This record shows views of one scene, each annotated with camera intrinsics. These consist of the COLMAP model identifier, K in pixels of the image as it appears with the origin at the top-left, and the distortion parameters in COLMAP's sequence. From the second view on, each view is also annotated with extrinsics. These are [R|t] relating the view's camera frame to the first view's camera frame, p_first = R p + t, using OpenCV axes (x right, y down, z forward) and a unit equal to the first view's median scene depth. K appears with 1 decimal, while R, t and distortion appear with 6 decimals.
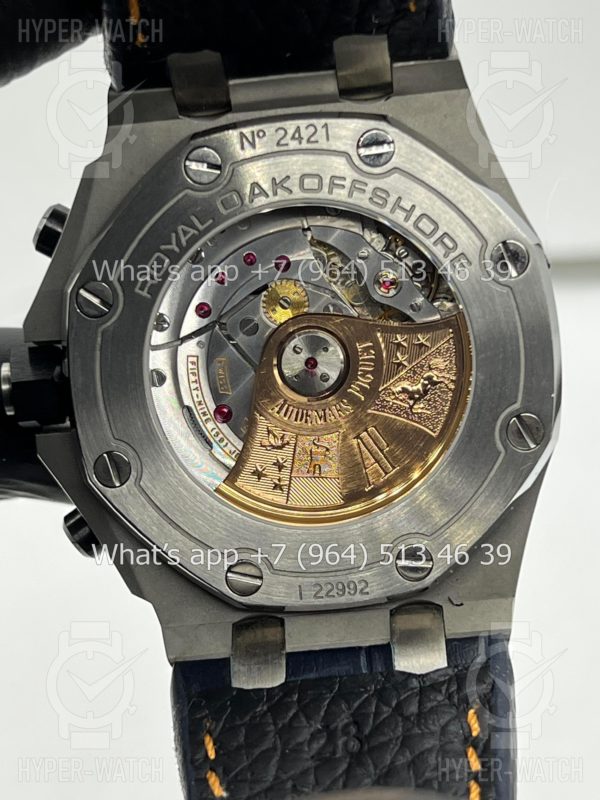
lens RADIAL K [[1893.0, 0, 300.2], [0, 1893.0, 401.8], [0, 0, 1]] dist [0.192855, 0.000000]
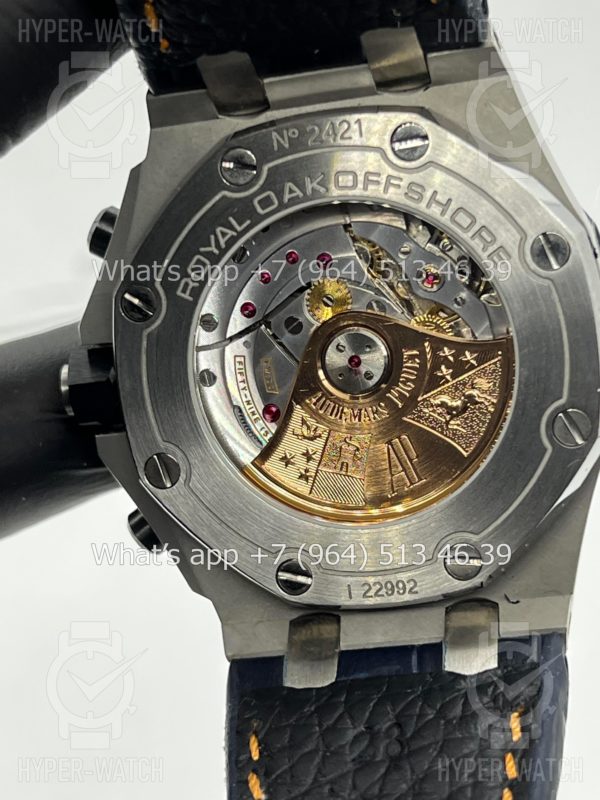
lens RADIAL K [[1893.0, 0, 298.7], [0, 1893.0, 403.1], [0, 0, 1]] dist [0.192855, 0.000000]
pose [[0.987511, -0.019726, -0.156307, 0.131698], [0.026749, 0.998719, 0.042960, -0.042053], [0.155260, -0.046605, 0.986774, 0.017667]]
